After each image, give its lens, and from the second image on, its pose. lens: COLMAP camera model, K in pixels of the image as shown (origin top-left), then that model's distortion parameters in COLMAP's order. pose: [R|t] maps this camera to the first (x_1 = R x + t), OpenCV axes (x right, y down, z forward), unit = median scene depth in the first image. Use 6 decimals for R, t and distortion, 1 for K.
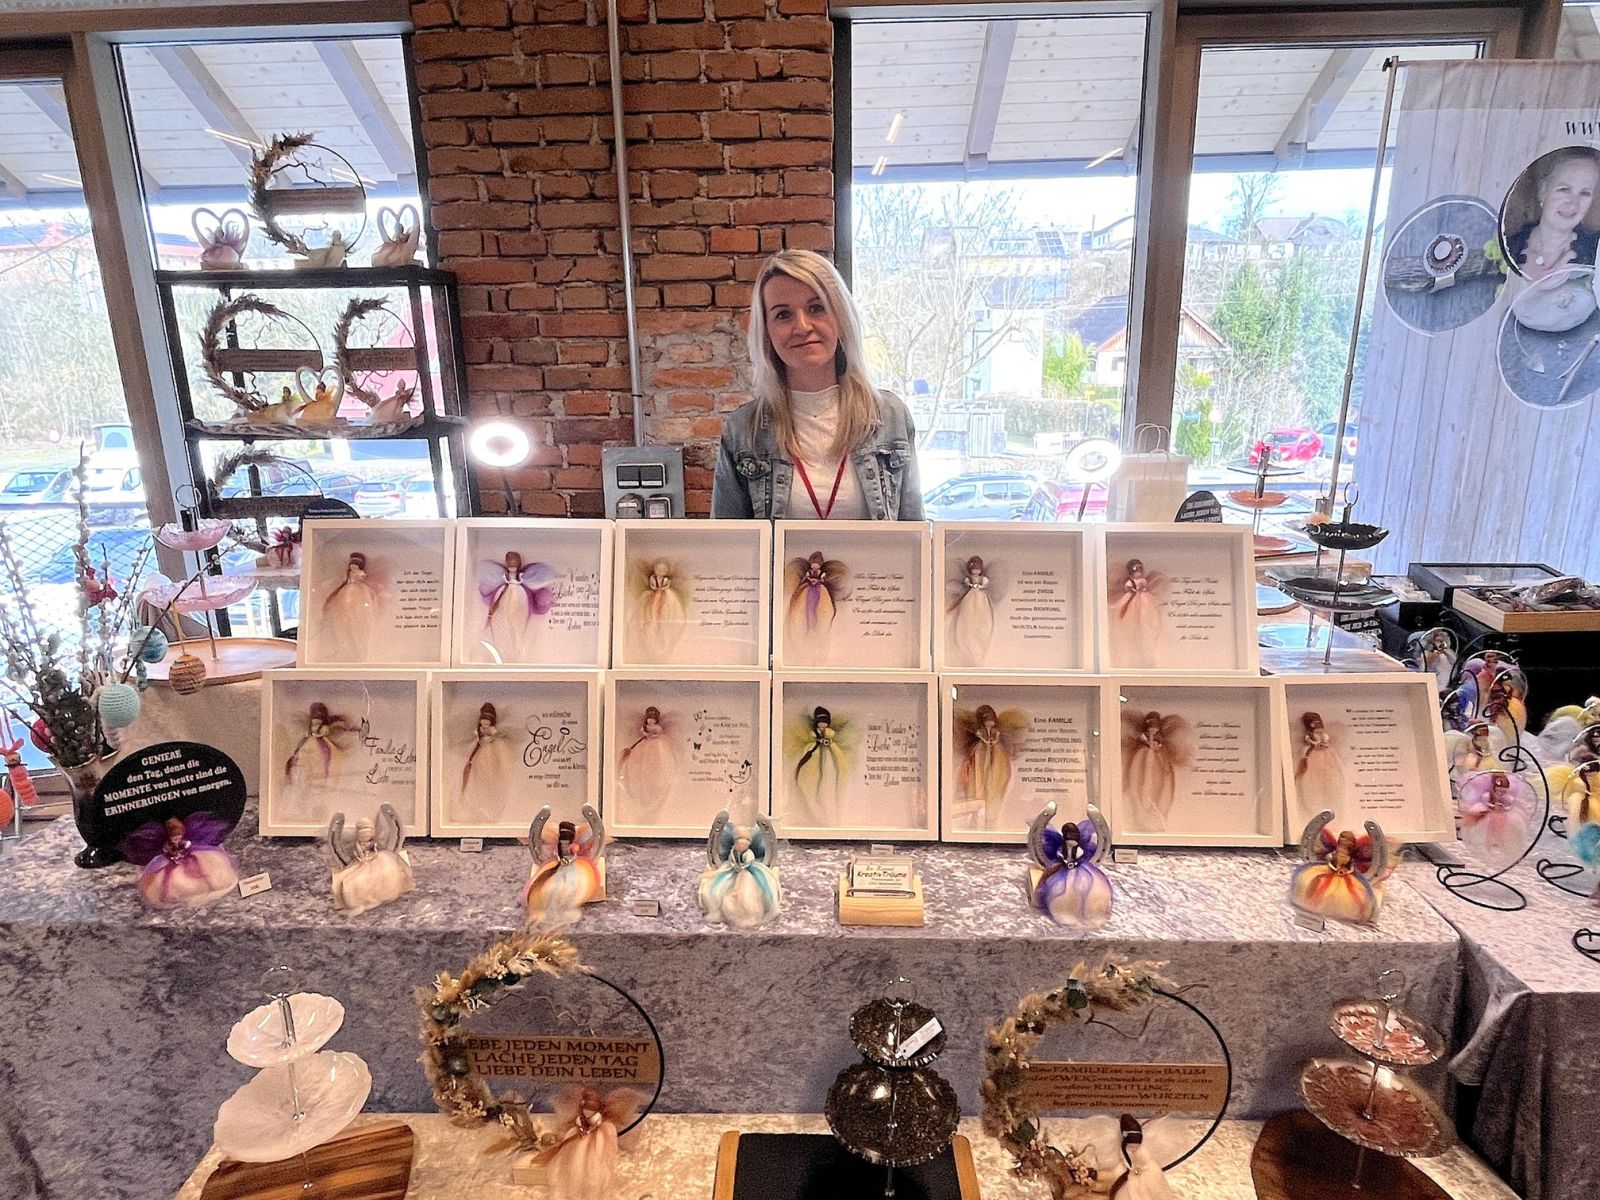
lens RADIAL K [[929.0, 0, 801.2], [0, 929.0, 608.2], [0, 0, 1]] dist [0.009311, 0.001261]
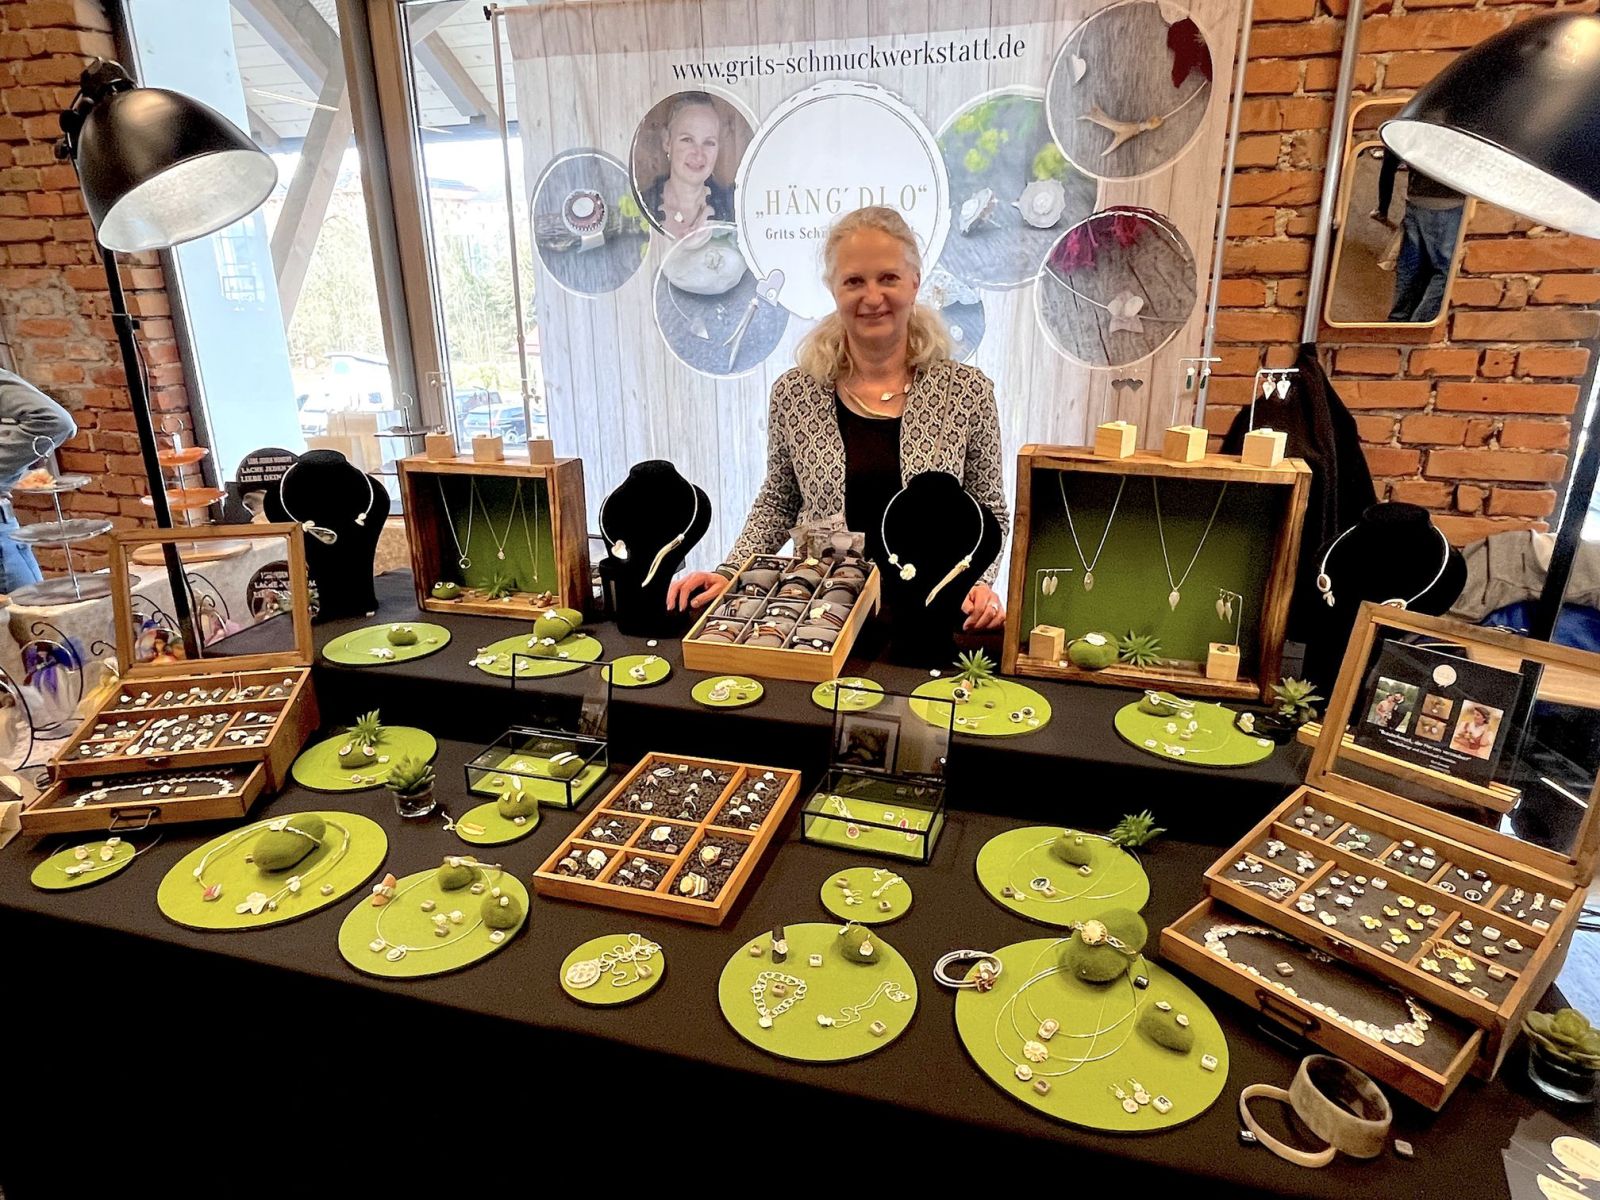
lens RADIAL K [[929.0, 0, 797.1], [0, 929.0, 595.0], [0, 0, 1]] dist [0.009311, 0.001261]
pose [[0.965679, 0.083284, -0.246023, 1.154180], [-0.069931, 0.995590, 0.062539, -0.063134], [0.250147, -0.043188, 0.967244, 0.117717]]
